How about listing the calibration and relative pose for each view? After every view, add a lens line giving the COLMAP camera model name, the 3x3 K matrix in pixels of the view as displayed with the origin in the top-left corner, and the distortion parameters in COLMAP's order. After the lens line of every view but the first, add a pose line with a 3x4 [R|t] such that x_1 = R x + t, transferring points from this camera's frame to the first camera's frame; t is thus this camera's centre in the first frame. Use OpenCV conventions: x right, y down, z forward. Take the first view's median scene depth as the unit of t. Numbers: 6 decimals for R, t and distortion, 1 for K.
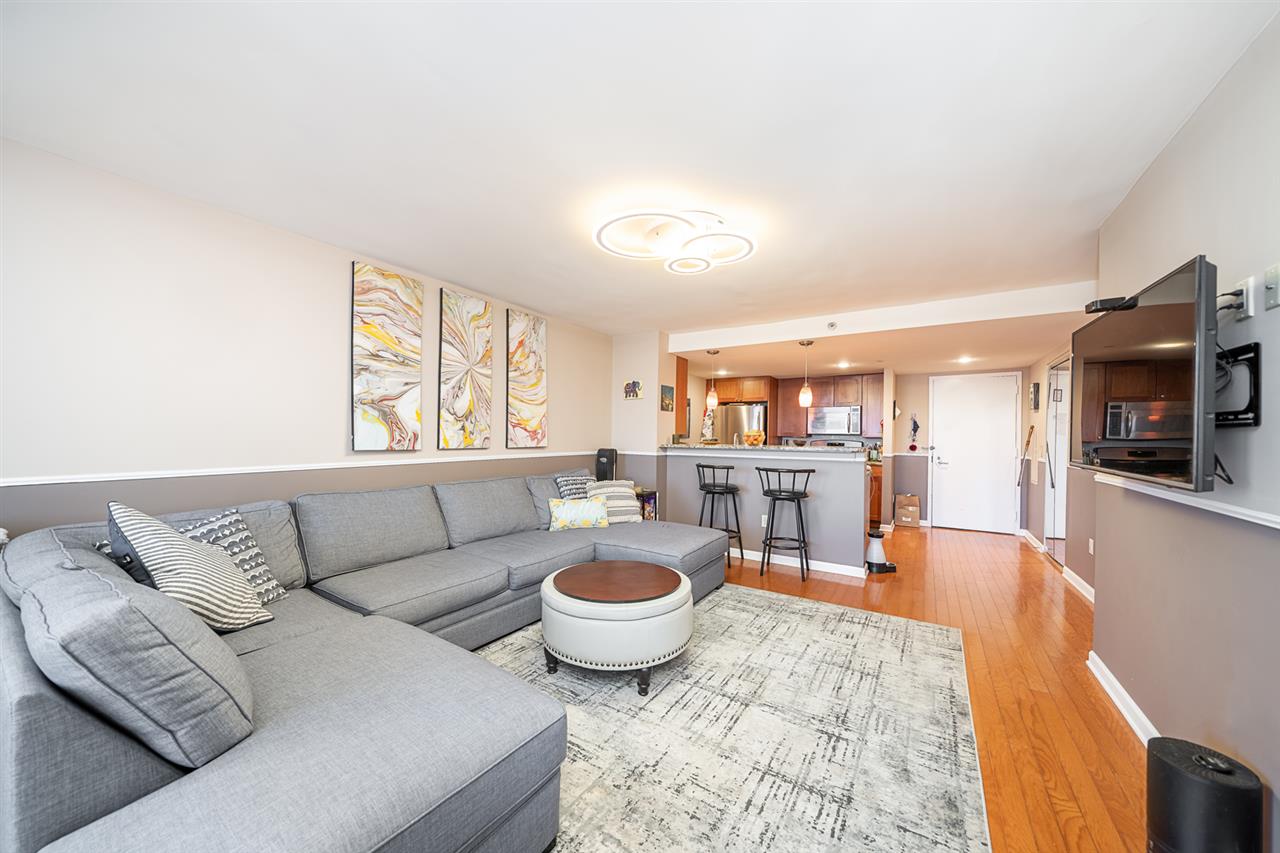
lens RADIAL K [[448.5, 0, 640.7], [0, 448.5, 433.4], [0, 0, 1]] dist [-0.003028, -0.000293]
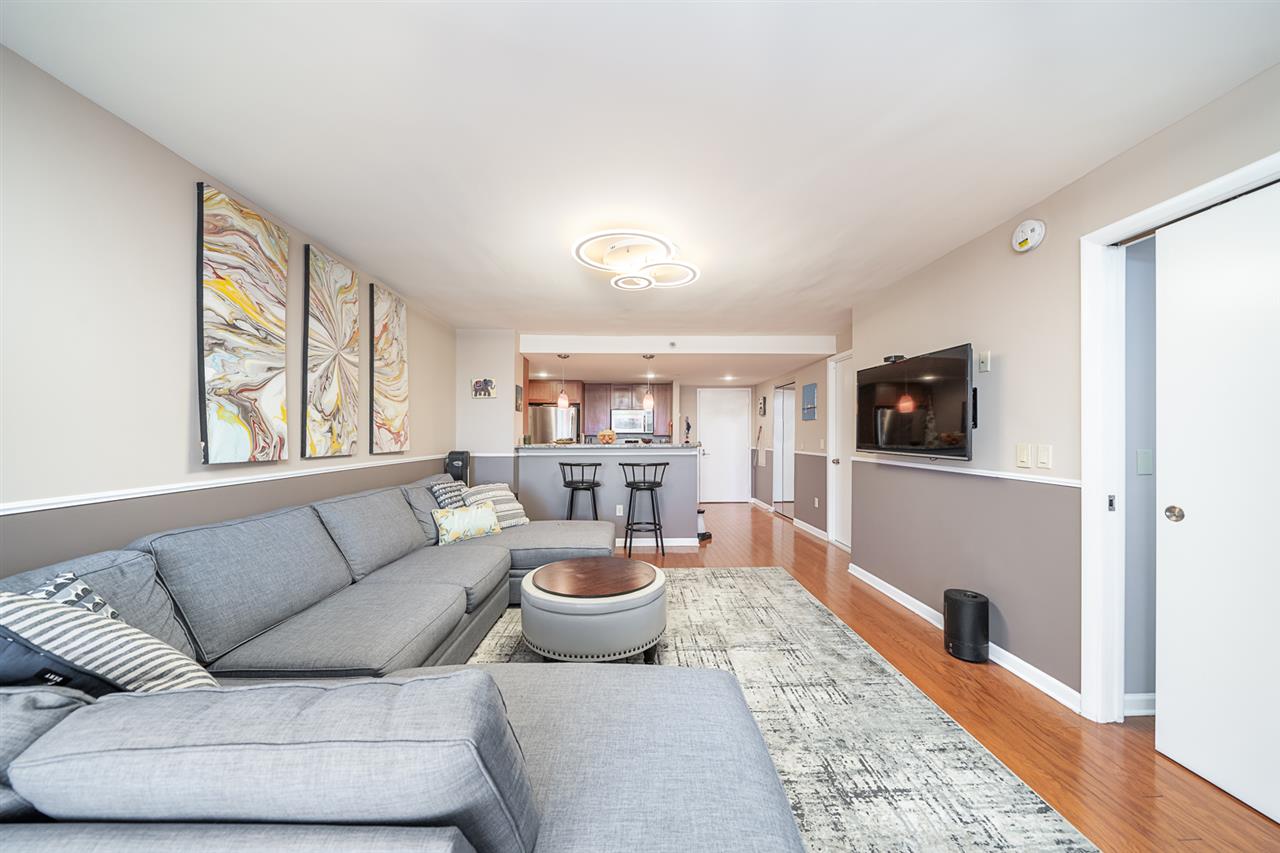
lens RADIAL K [[436.5, 0, 641.1], [0, 436.5, 432.2], [0, 0, 1]] dist [-0.001433, -0.000078]
pose [[0.825800, -0.007611, 0.563912, -0.381781], [0.007913, 0.999967, 0.001909, -0.004777], [-0.563908, 0.002886, 0.825833, 0.073488]]
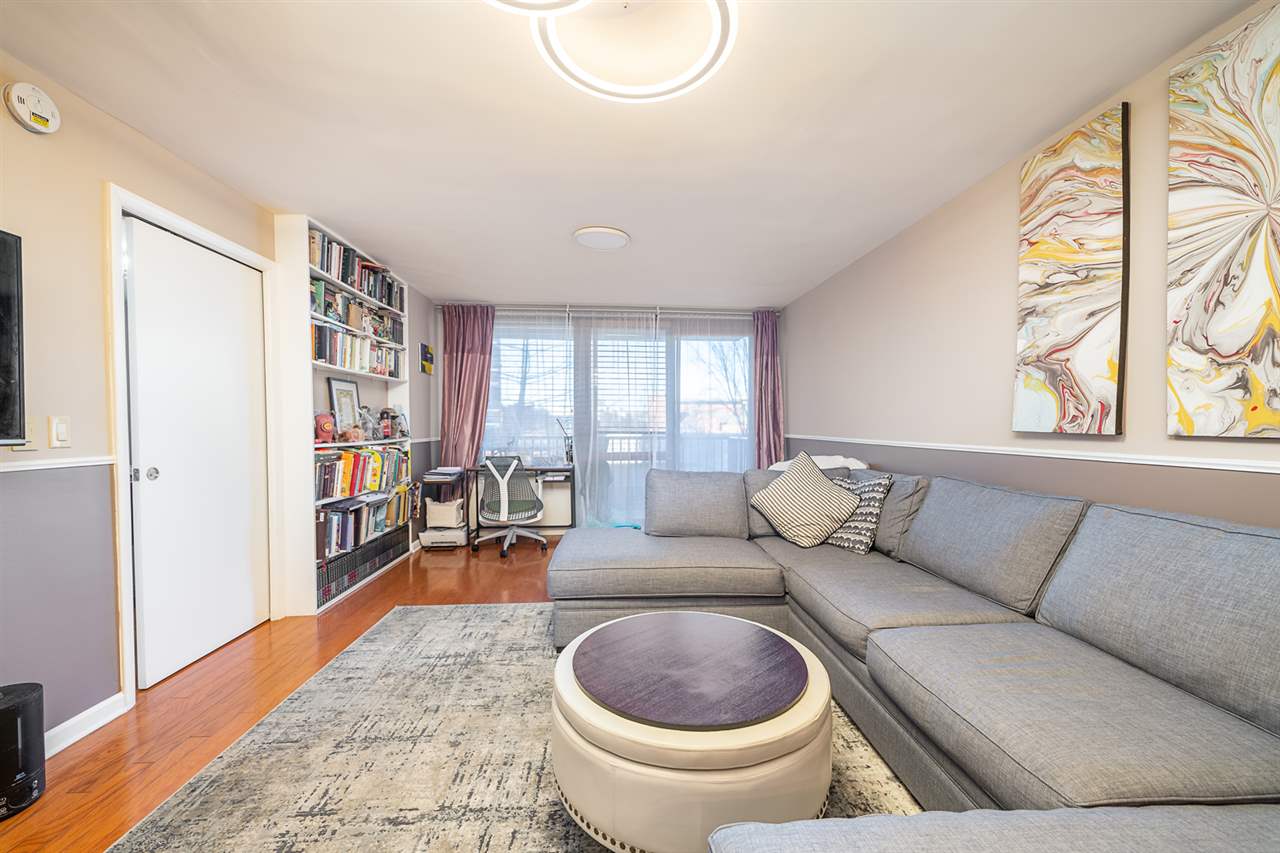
lens RADIAL K [[499.5, 0, 641.7], [0, 499.5, 434.0], [0, 0, 1]] dist [-0.002729, -0.000248]
pose [[-0.804630, 0.003324, -0.593767, 0.258459], [-0.004878, 0.999914, 0.012209, 0.028759], [0.593757, 0.012720, -0.804544, 1.046467]]
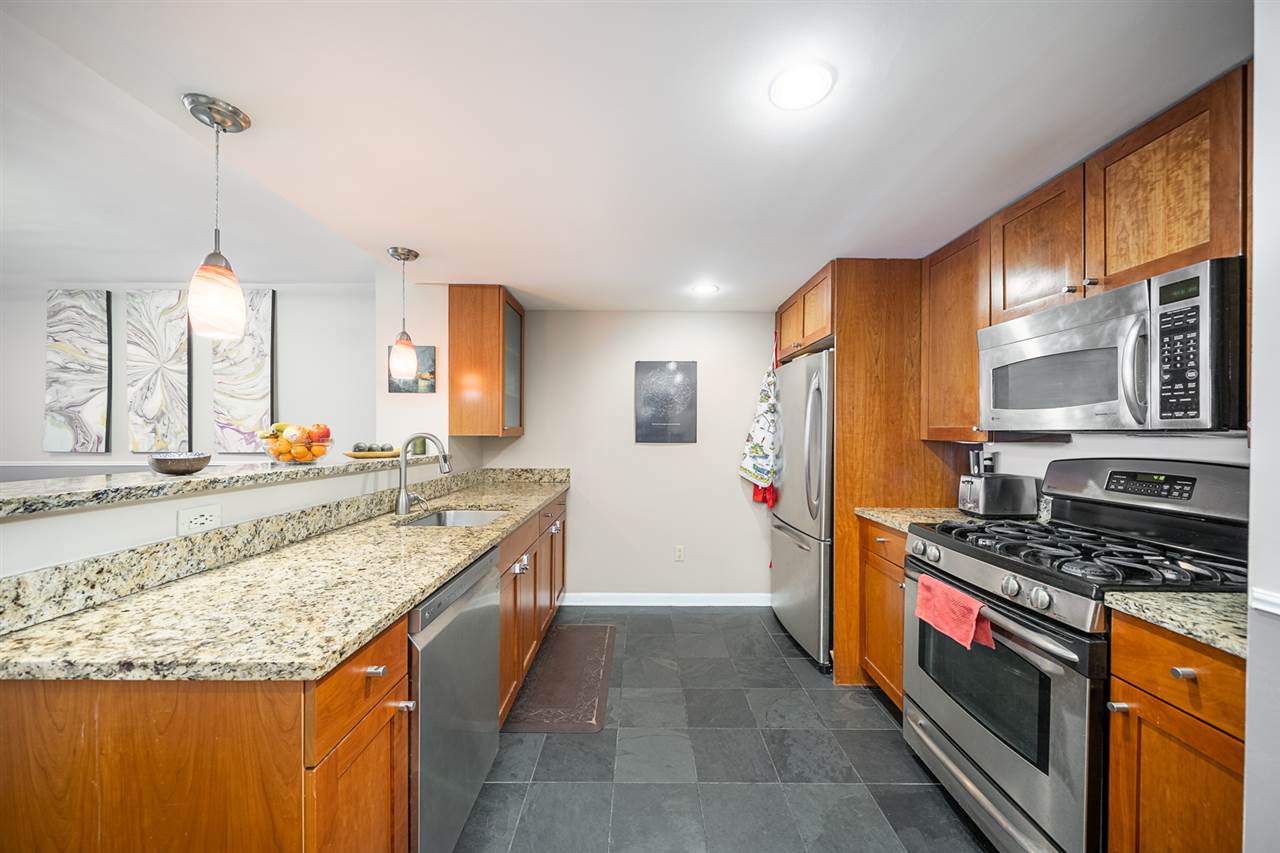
lens RADIAL K [[448.5, 0, 640.7], [0, 448.5, 433.4], [0, 0, 1]] dist [-0.003028, -0.000293]
pose [[0.537185, -0.008216, -0.843425, 0.961085], [0.005875, 0.999965, -0.005999, 0.005708], [0.843444, -0.001733, 0.537214, 1.372231]]
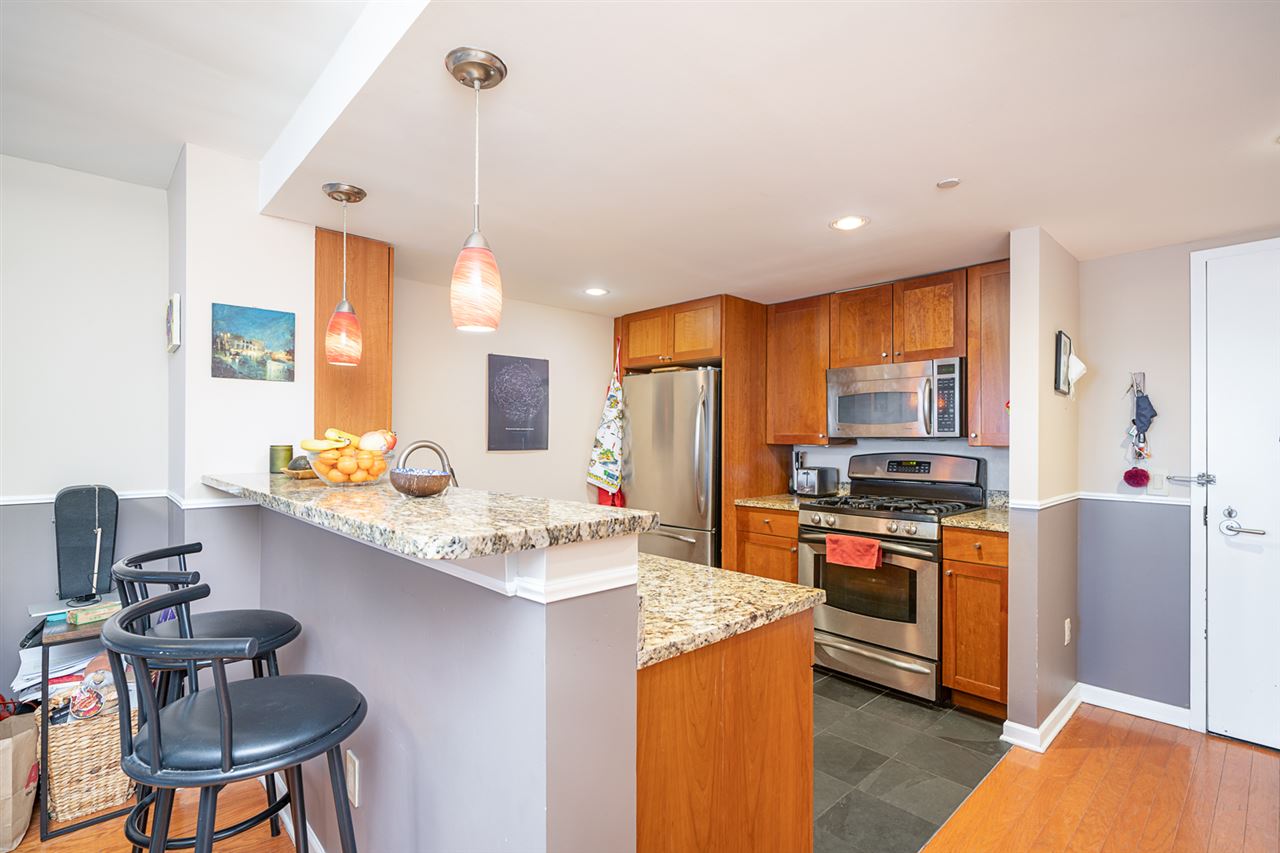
lens RADIAL K [[600.8, 0, 640.4], [0, 600.8, 435.6], [0, 0, 1]] dist [-0.001092, -0.000079]
pose [[0.967367, -0.010919, -0.253142, 0.685018], [0.010733, 0.999940, -0.002118, -0.002149], [0.253150, -0.000668, 0.967427, 0.903592]]
